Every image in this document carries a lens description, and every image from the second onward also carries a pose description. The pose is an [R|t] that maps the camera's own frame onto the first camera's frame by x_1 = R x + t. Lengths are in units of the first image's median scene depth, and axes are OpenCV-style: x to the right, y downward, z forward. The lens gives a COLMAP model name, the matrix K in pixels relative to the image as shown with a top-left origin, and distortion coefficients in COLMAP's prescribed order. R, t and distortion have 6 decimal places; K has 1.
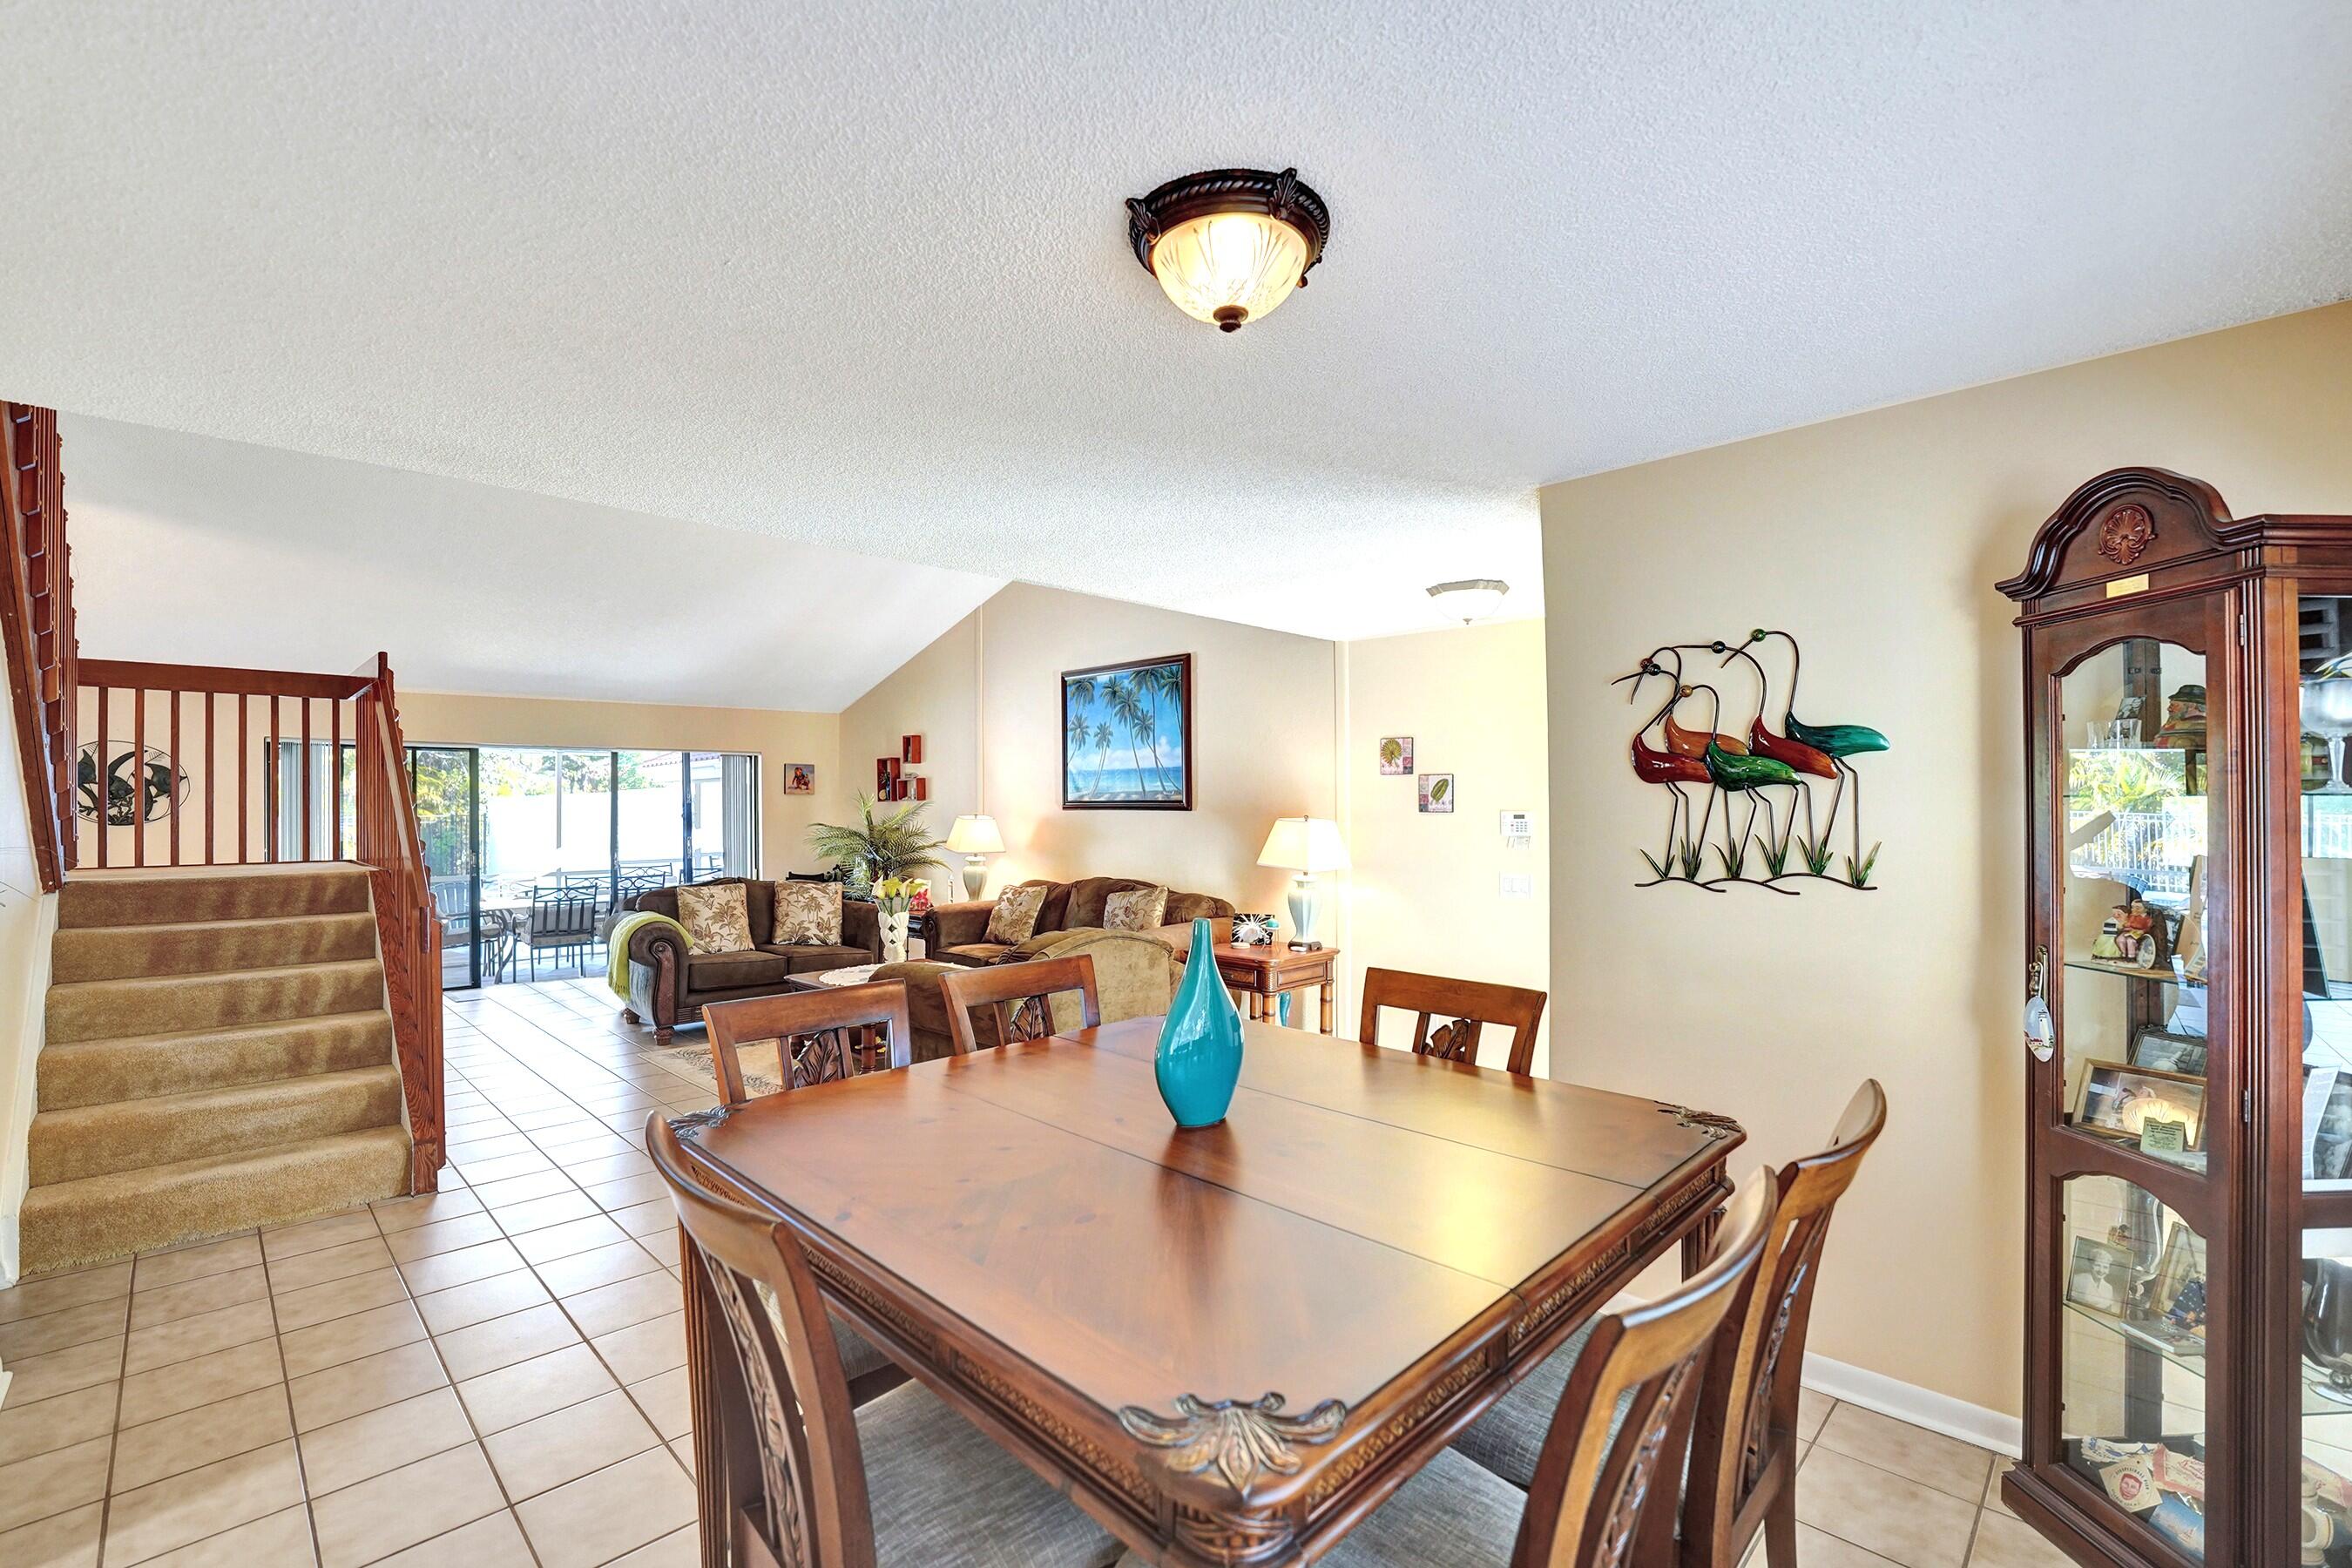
lens RADIAL K [[1010.8, 0, 1159.4], [0, 1010.8, 804.0], [0, 0, 1]] dist [-0.031532, 0.005092]
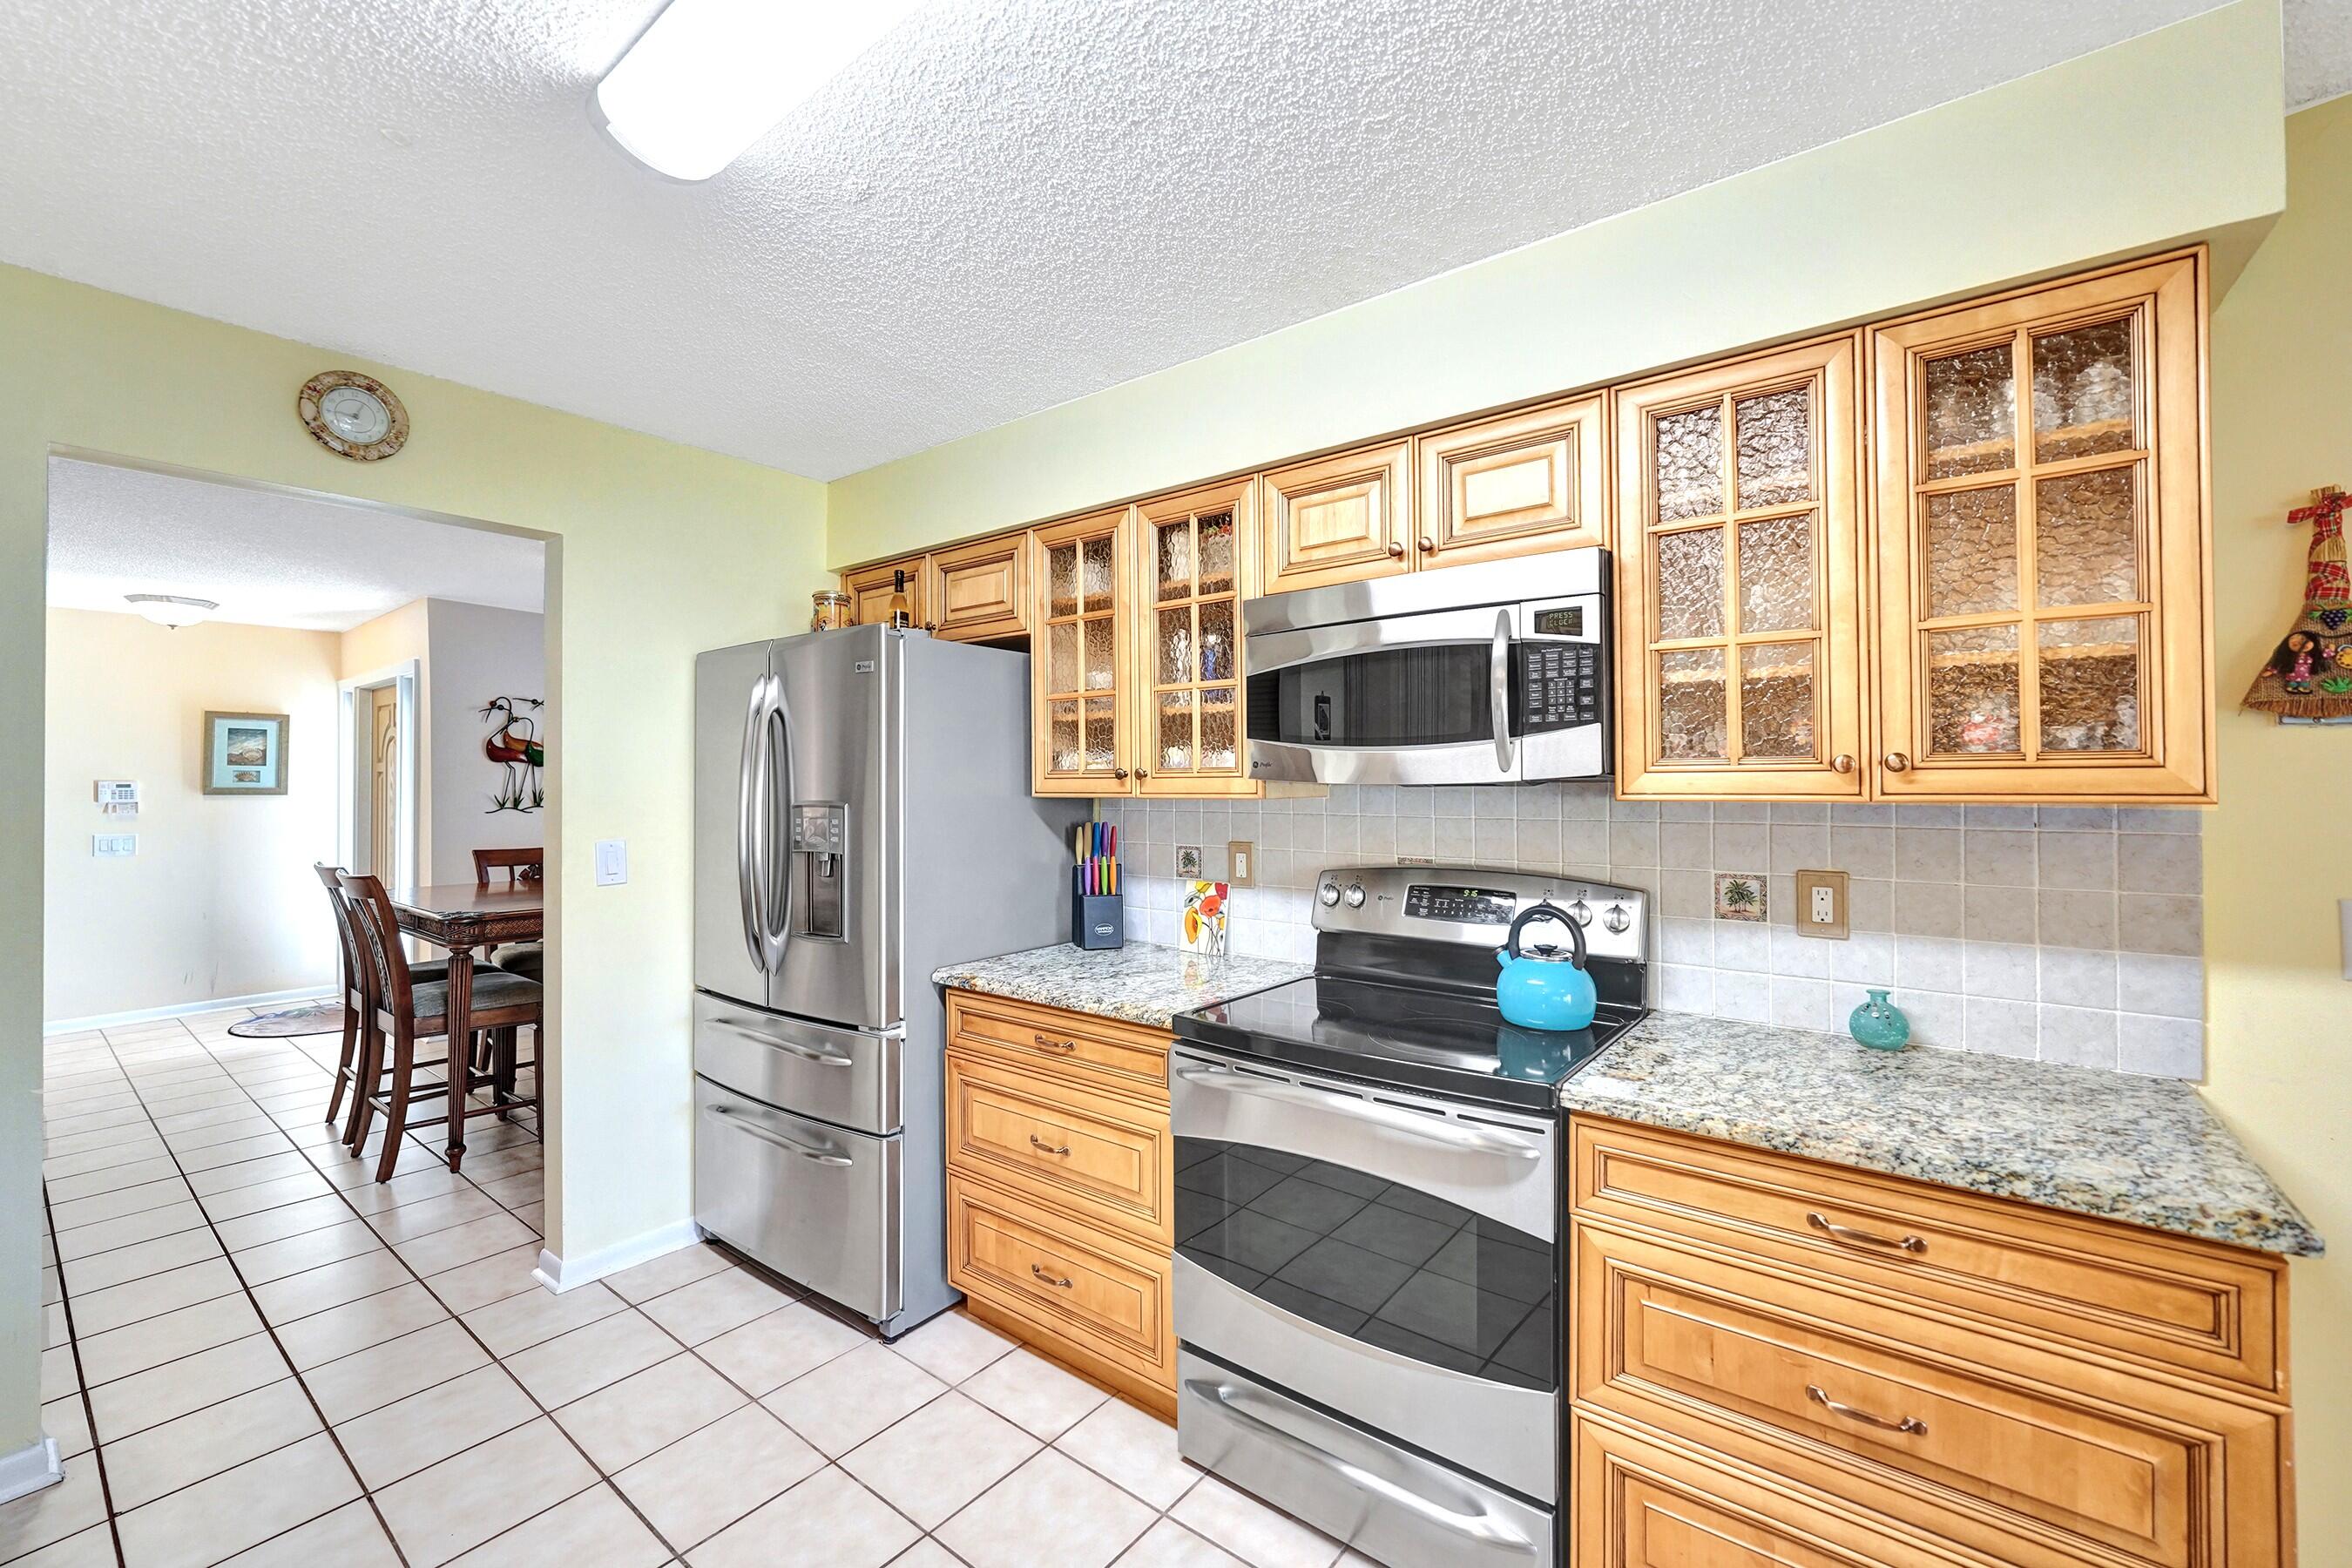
lens RADIAL K [[962.8, 0, 1167.6], [0, 962.8, 777.4], [0, 0, 1]] dist [-0.007228, 0.000576]
pose [[-0.122154, 0.011842, 0.992441, -0.828185], [0.004339, 0.999926, -0.011397, 0.019608], [-0.992502, 0.002914, -0.122196, -0.063742]]
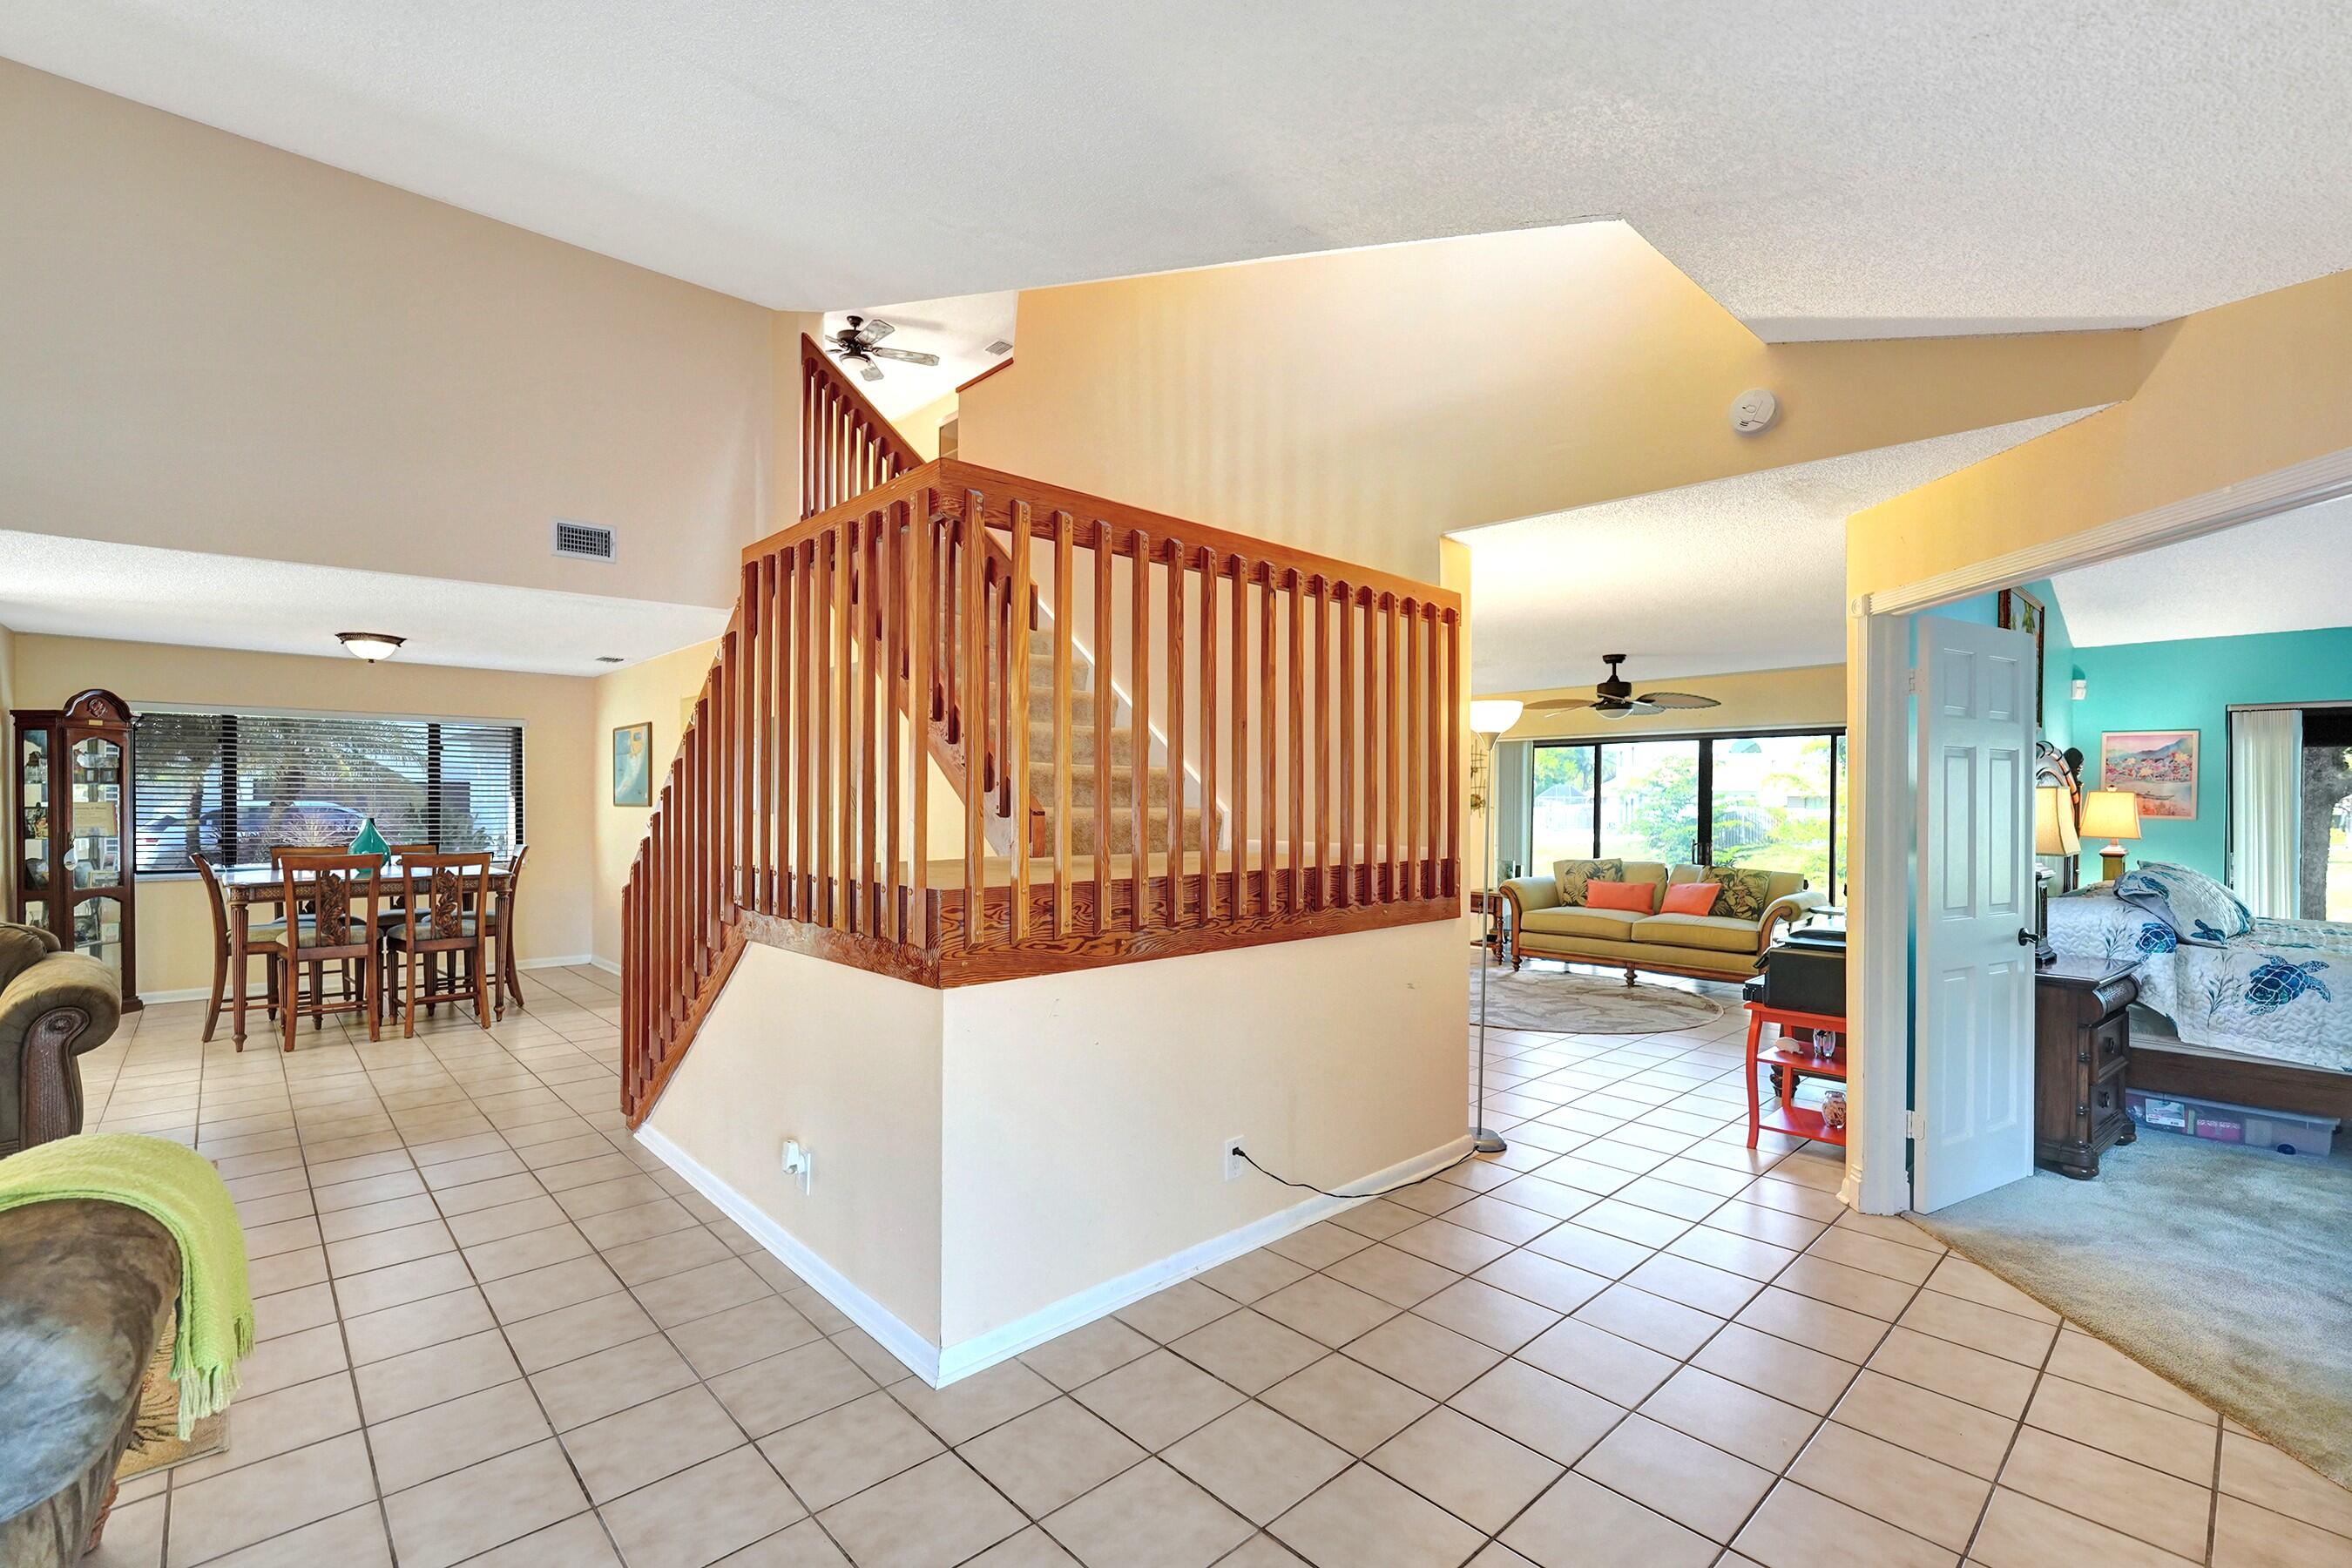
lens RADIAL K [[1028.6, 0, 1162.5], [0, 1028.6, 808.2], [0, 0, 1]] dist [-0.004000, 0.000302]
pose [[-0.999369, 0.000564, 0.035510, -0.942459], [0.000836, 0.999970, 0.007652, 0.017039], [-0.035504, 0.007677, -0.999340, 1.466456]]
